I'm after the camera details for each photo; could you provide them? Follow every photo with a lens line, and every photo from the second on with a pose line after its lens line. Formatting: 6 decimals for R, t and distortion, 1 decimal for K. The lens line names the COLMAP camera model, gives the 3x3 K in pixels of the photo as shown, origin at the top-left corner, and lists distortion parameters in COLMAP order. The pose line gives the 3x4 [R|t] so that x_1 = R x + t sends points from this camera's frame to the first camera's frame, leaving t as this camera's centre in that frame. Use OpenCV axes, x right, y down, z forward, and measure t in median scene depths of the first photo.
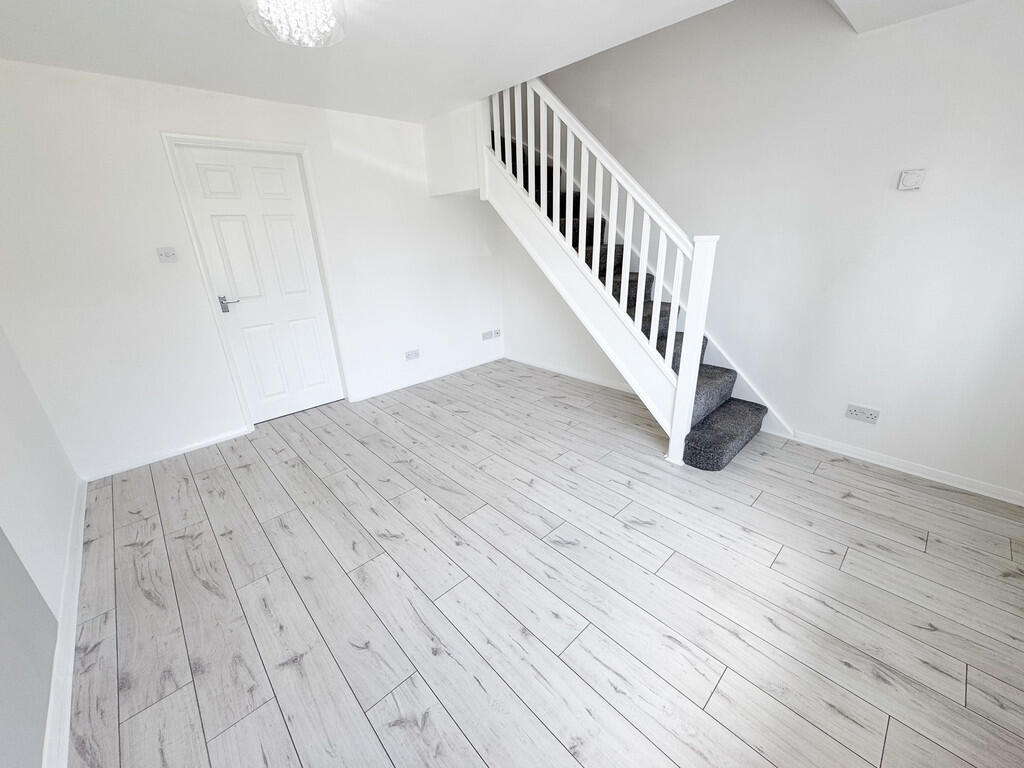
lens RADIAL K [[410.0, 0, 513.2], [0, 410.0, 385.9], [0, 0, 1]] dist [-0.002447, 0.000500]
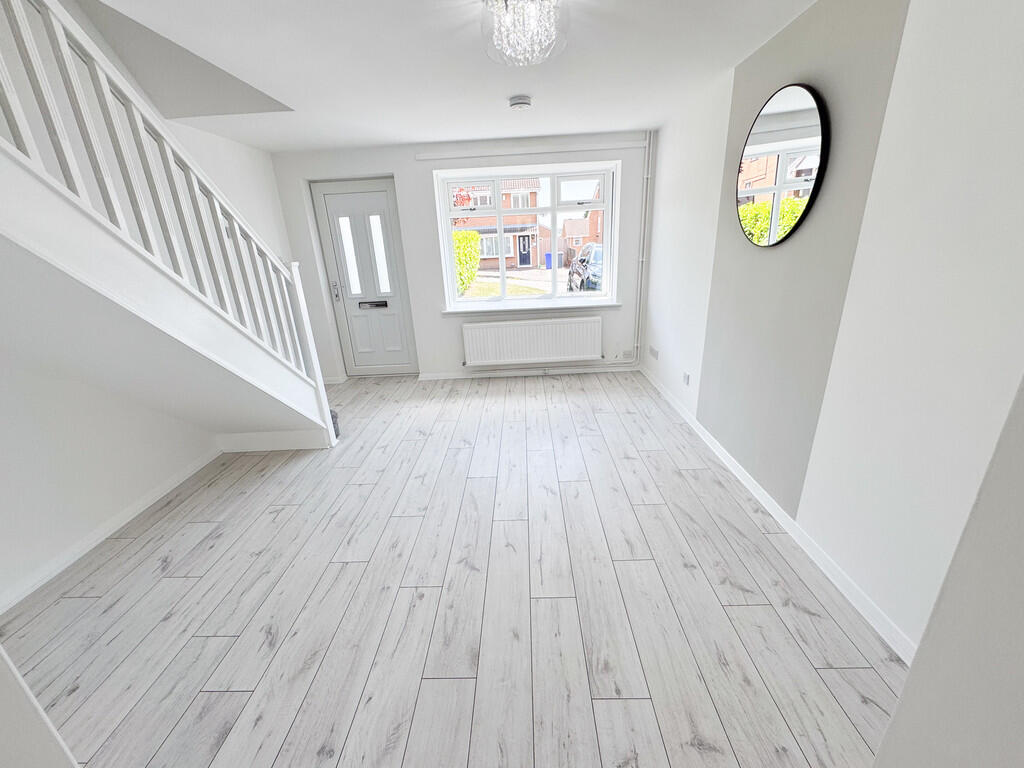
lens RADIAL K [[410.0, 0, 512.5], [0, 410.0, 385.1], [0, 0, 1]] dist [-0.002447, 0.000500]
pose [[-0.709915, -0.168888, 0.683738, -0.849695], [0.319976, 0.787500, 0.526744, -0.459415], [-0.627404, 0.592723, -0.505018, 1.277897]]
